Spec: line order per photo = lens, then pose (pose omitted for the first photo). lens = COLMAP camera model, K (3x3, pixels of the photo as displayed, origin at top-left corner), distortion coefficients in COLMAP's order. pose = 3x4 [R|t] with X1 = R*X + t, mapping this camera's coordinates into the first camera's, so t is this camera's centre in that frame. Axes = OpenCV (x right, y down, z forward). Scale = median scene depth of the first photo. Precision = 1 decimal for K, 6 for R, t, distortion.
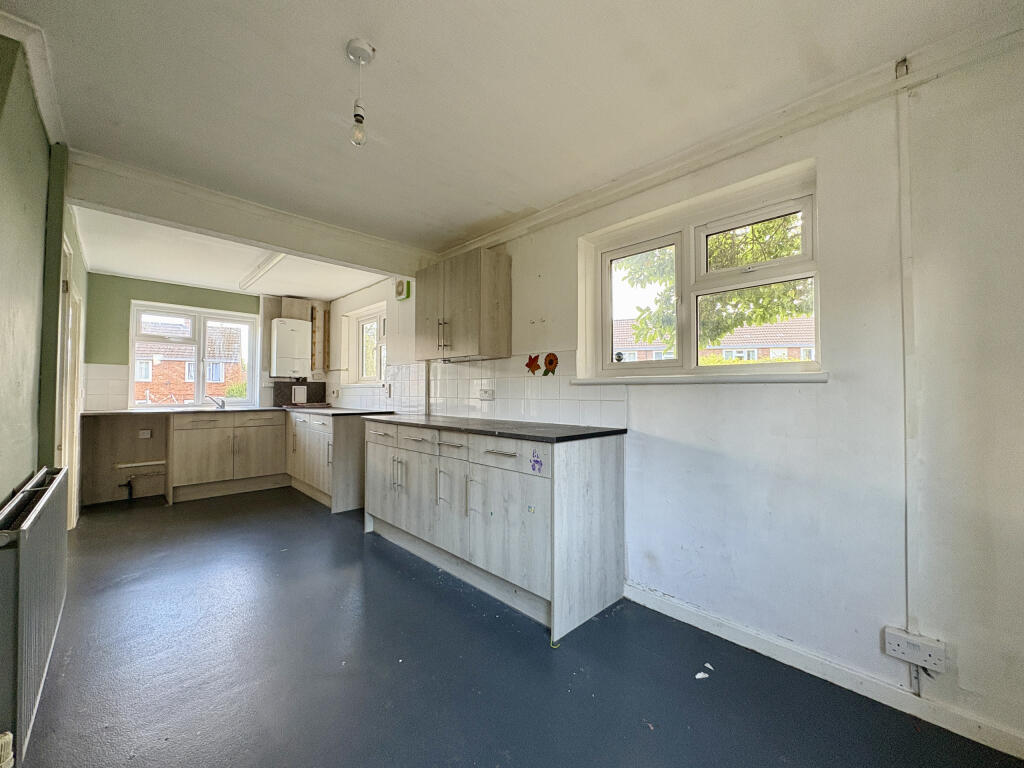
lens RADIAL K [[405.2, 0, 511.3], [0, 405.2, 385.2], [0, 0, 1]] dist [-0.003293, 0.000949]
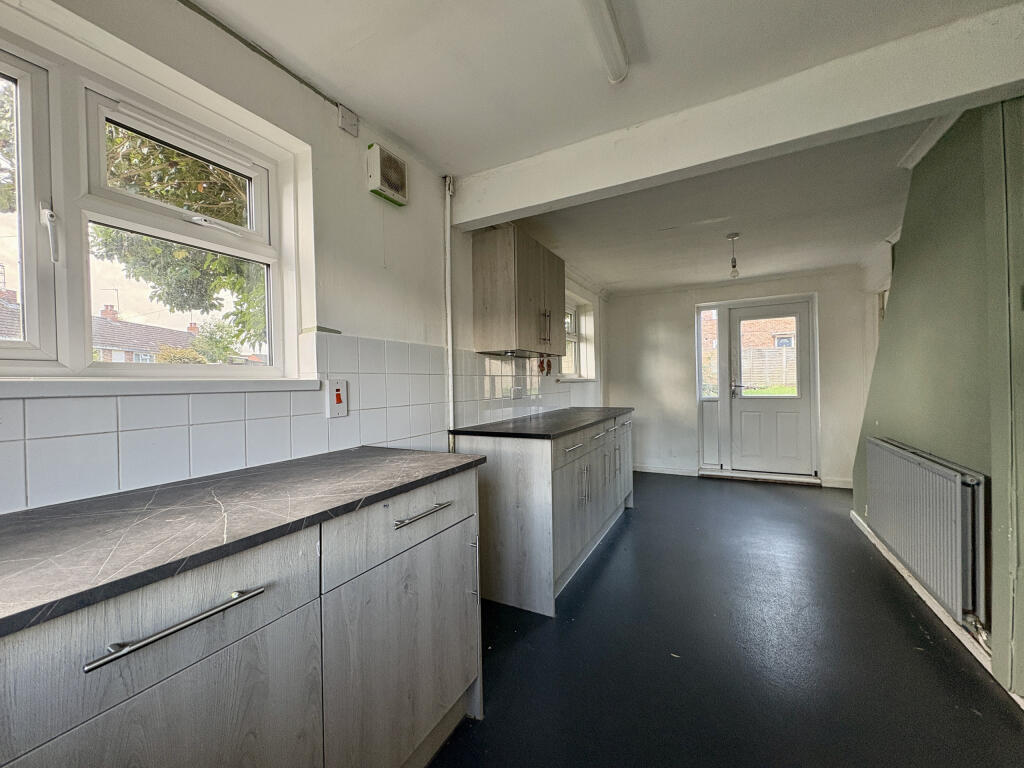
lens RADIAL K [[405.2, 0, 513.2], [0, 405.2, 384.8], [0, 0, 1]] dist [-0.003293, 0.000949]
pose [[-0.315416, -0.010271, 0.948898, -1.026213], [-0.003480, 0.999947, 0.009667, -0.004238], [-0.948947, -0.000253, -0.315435, 1.371820]]
